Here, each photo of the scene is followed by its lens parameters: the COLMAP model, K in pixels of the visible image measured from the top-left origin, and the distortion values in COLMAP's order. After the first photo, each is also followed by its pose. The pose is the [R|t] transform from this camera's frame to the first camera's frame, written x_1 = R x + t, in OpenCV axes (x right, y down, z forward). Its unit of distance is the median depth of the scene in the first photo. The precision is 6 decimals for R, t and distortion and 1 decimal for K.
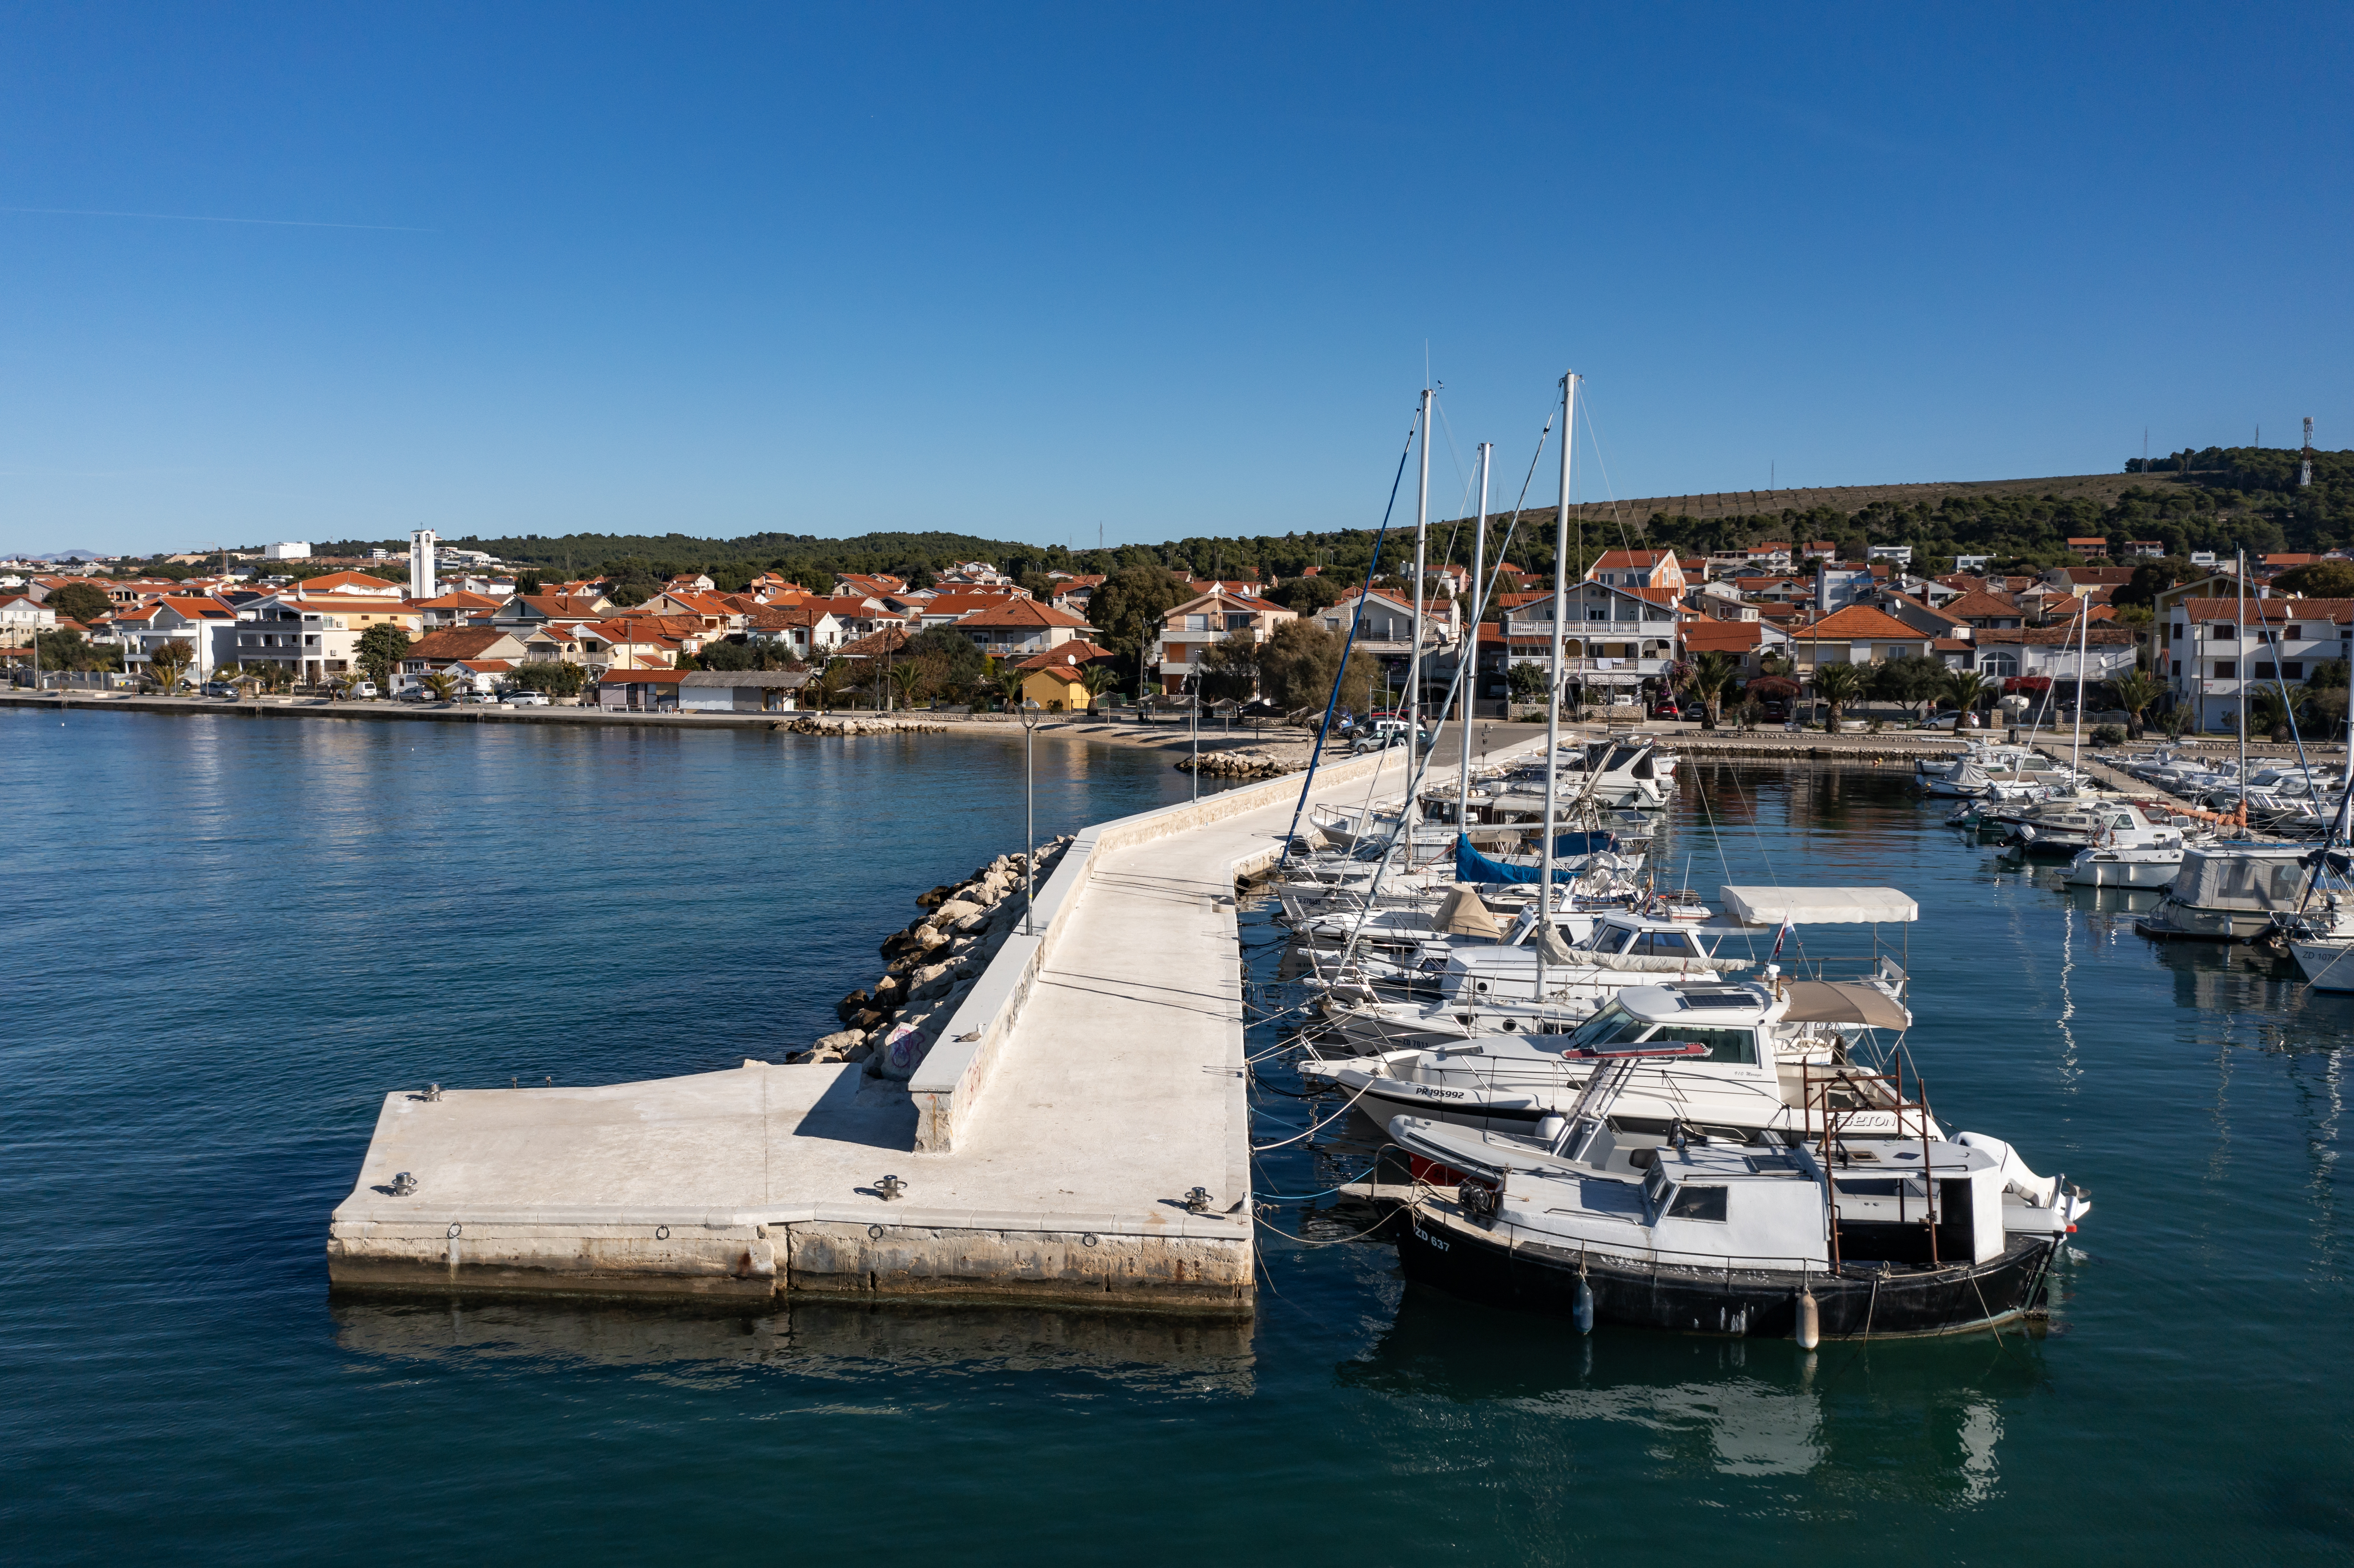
lens RADIAL K [[1875.5, 0, 1176.6], [0, 1875.5, 749.9], [0, 0, 1]] dist [-0.011975, 0.005224]
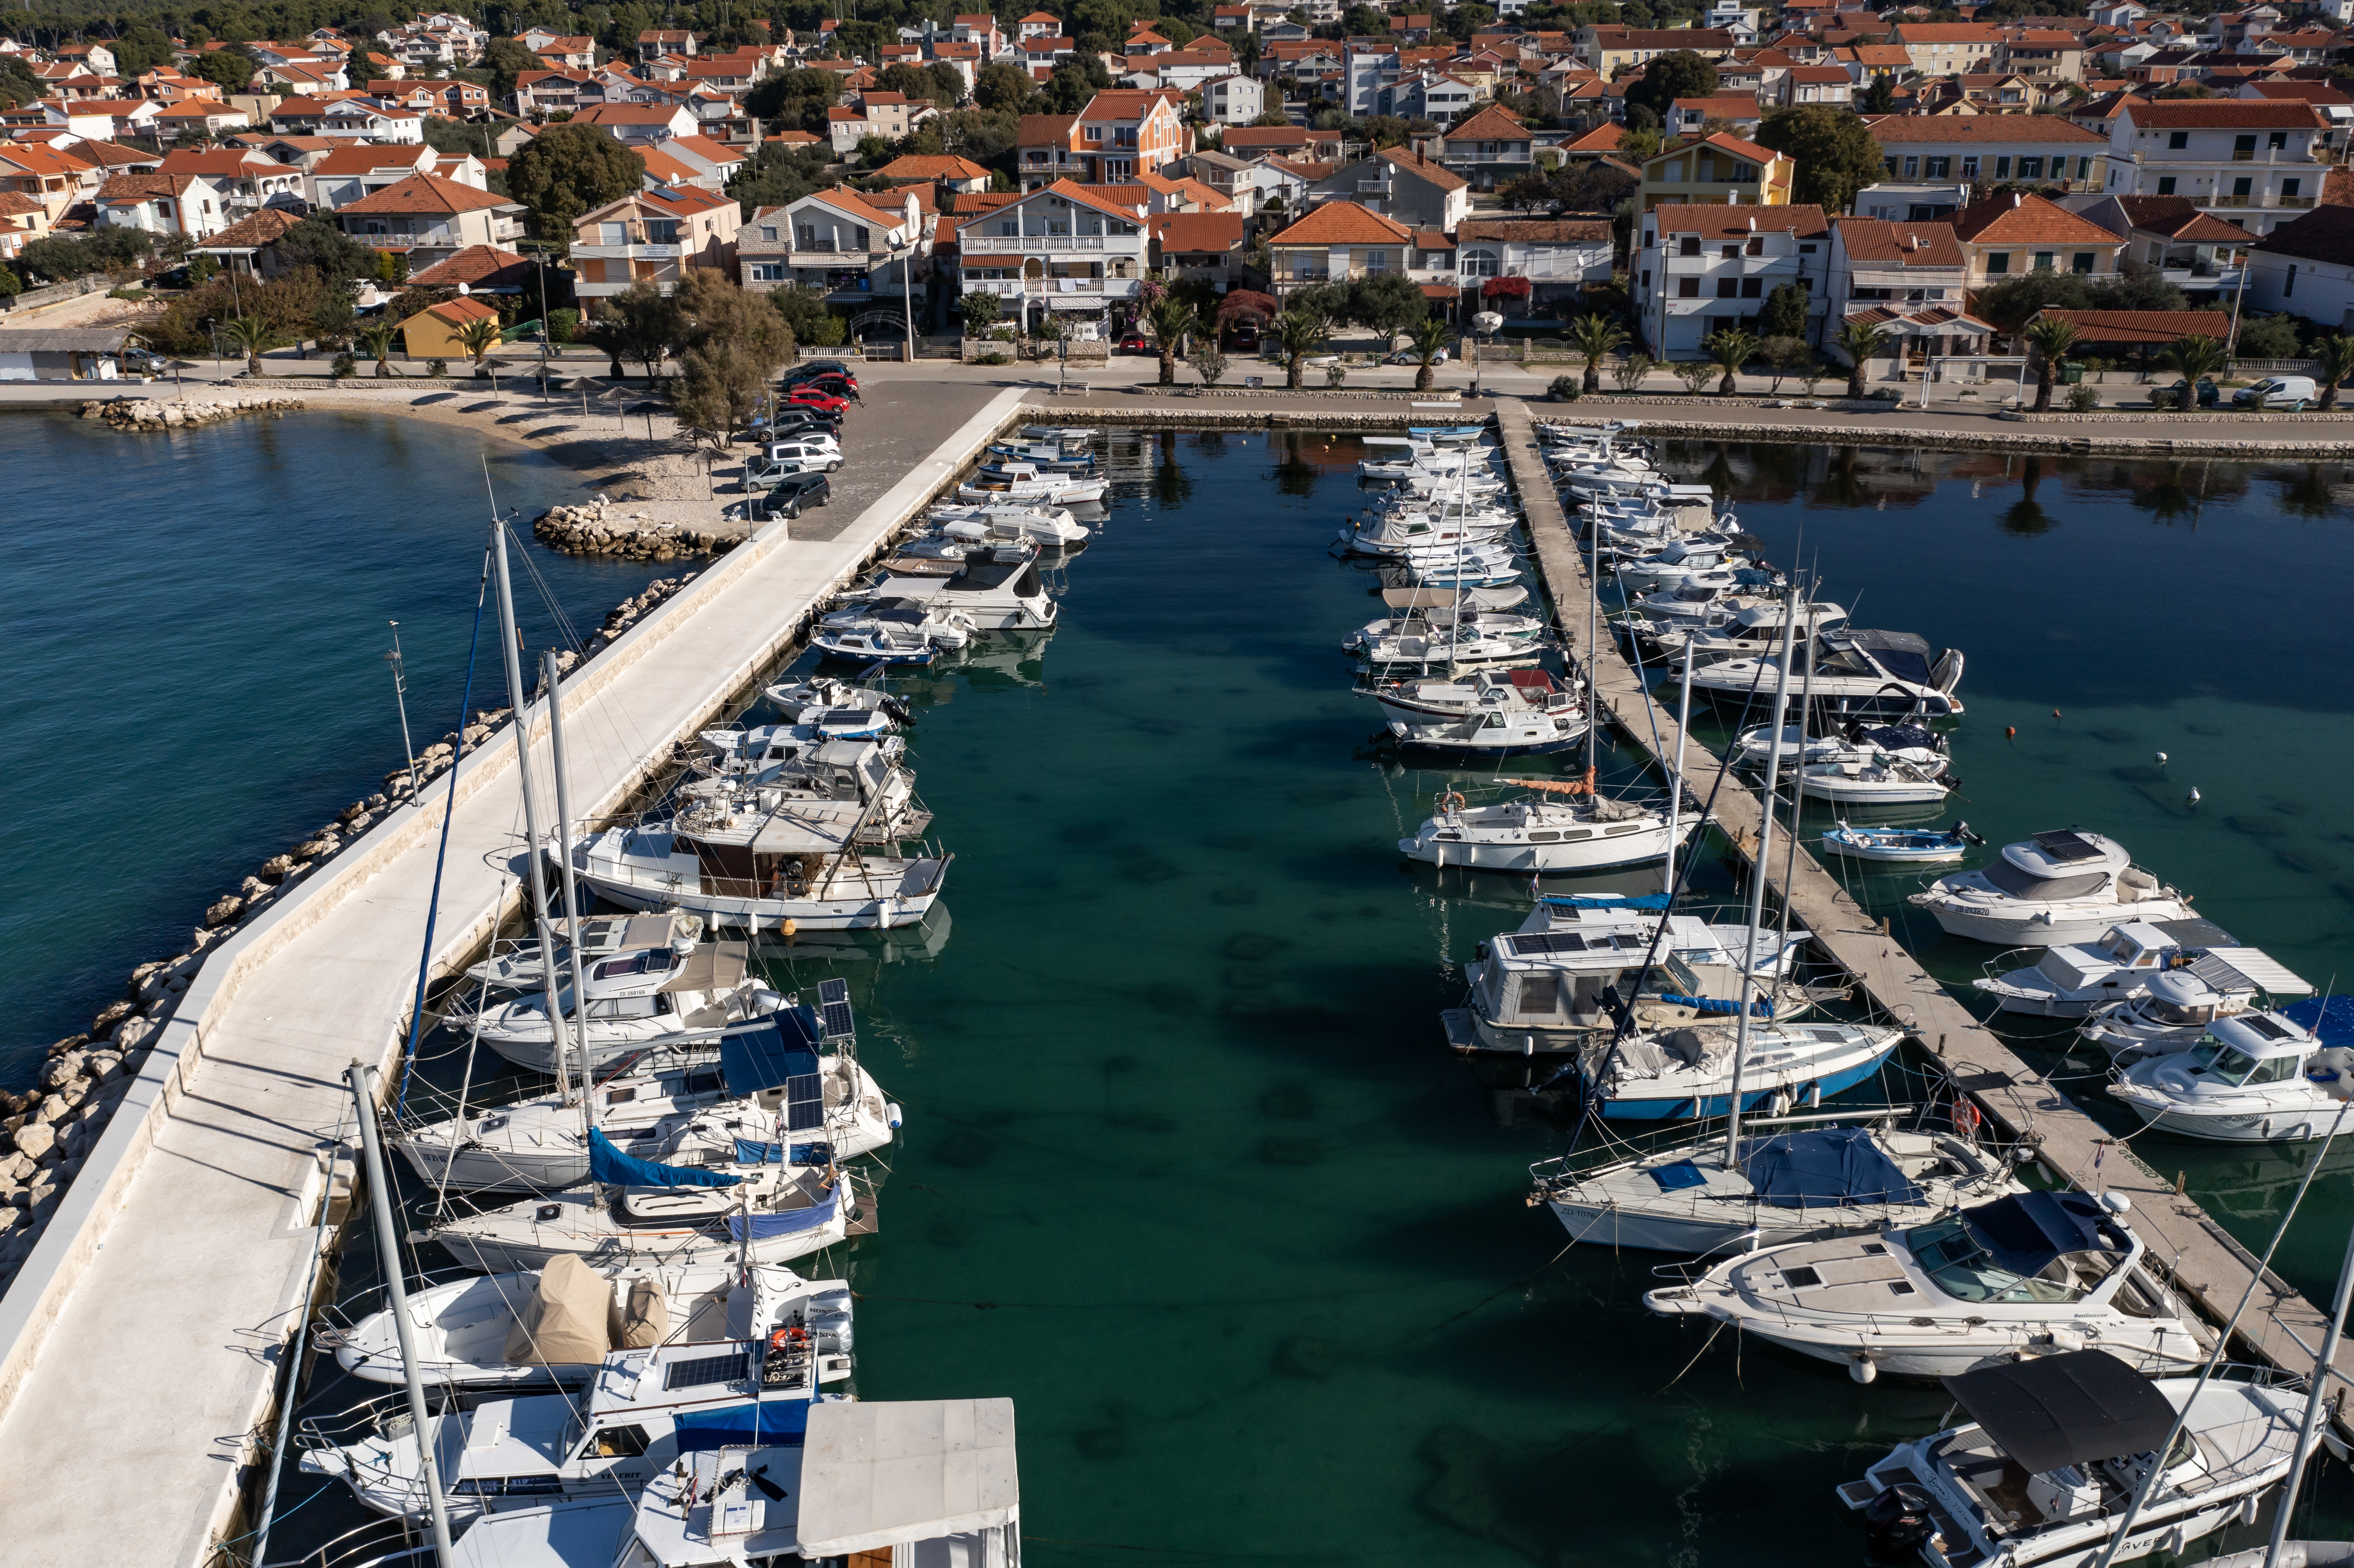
lens RADIAL K [[1875.5, 0, 1176.6], [0, 1875.5, 749.9], [0, 0, 1]] dist [-0.011975, 0.005224]
pose [[0.974594, -0.093750, 0.203413, 0.072380], [0.029564, 0.954085, 0.298074, -0.098437], [-0.222018, -0.284488, 0.932617, 0.075415]]
